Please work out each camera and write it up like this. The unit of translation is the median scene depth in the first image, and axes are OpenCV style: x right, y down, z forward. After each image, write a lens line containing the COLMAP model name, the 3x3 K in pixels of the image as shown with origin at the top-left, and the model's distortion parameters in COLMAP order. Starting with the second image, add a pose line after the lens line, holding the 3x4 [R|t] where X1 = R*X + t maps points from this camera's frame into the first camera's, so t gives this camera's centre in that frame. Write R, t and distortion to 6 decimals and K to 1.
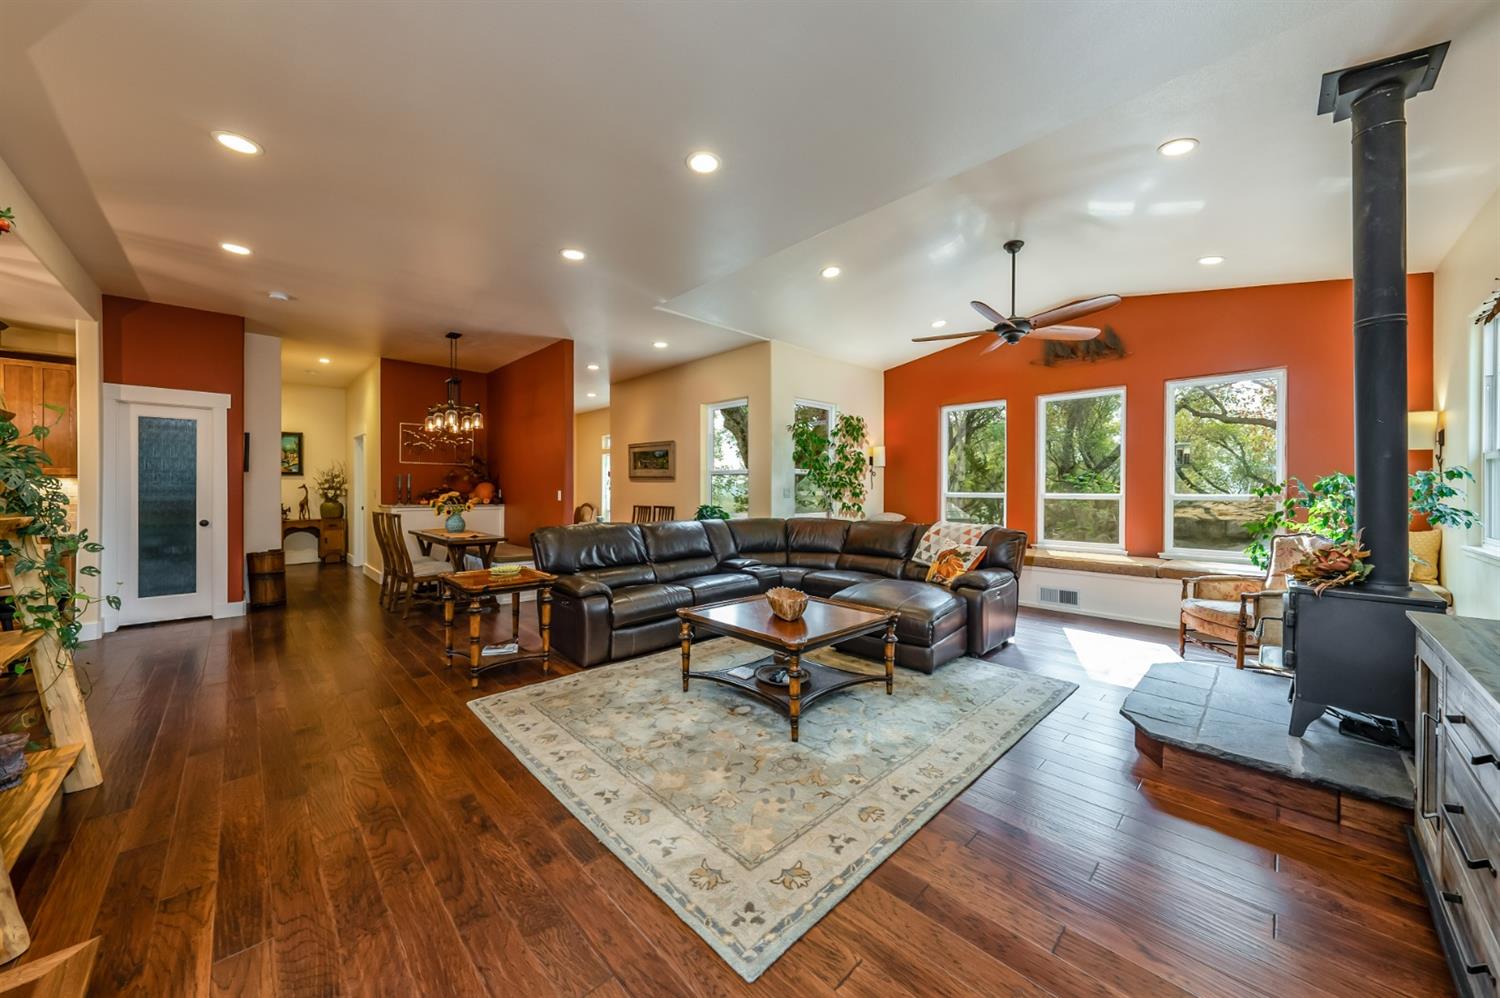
lens RADIAL K [[521.3, 0, 747.8], [0, 521.3, 492.3], [0, 0, 1]] dist [-0.000339, -0.000043]
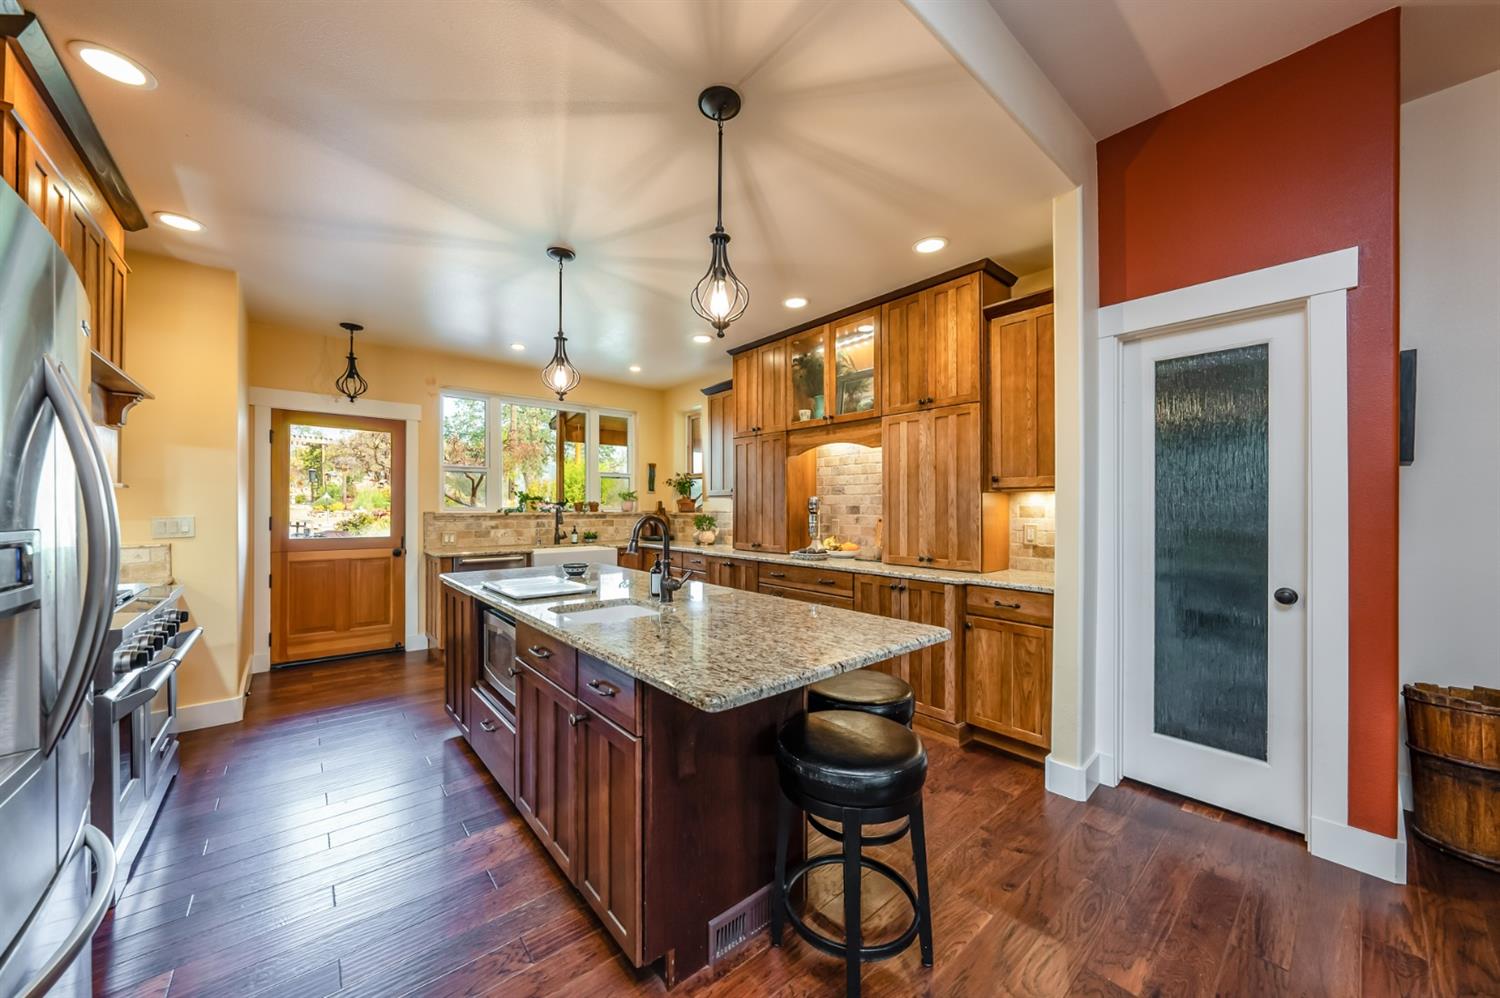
lens RADIAL K [[539.7, 0, 747.2], [0, 539.7, 511.2], [0, 0, 1]] dist [0.001649, 0.000041]
pose [[-0.065396, 0.004660, -0.997848, -0.545184], [-0.006151, 0.999968, 0.005073, -0.006283], [0.997840, 0.006469, -0.065366, 0.555912]]
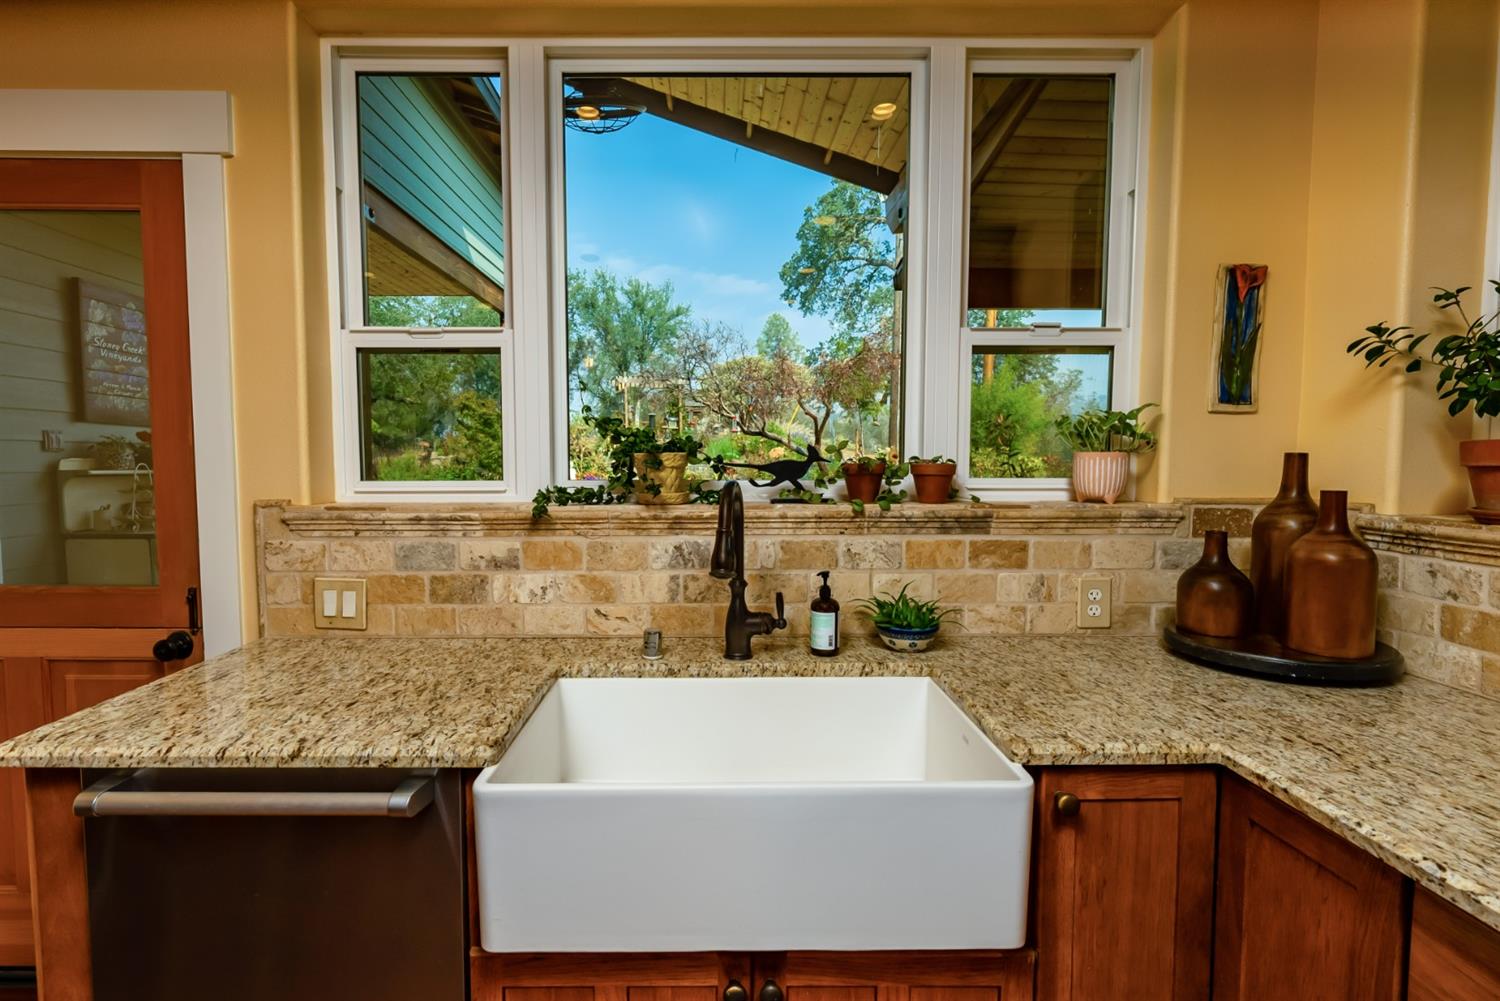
lens RADIAL K [[676.1, 0, 715.5], [0, 676.1, 498.7], [0, 0, 1]] dist [0.002453, 0.000090]
pose [[-0.695378, 0.041066, -0.717470, -1.312201], [-0.006582, 0.997960, 0.063500, -0.017820], [0.718614, 0.048879, -0.693689, 0.320536]]
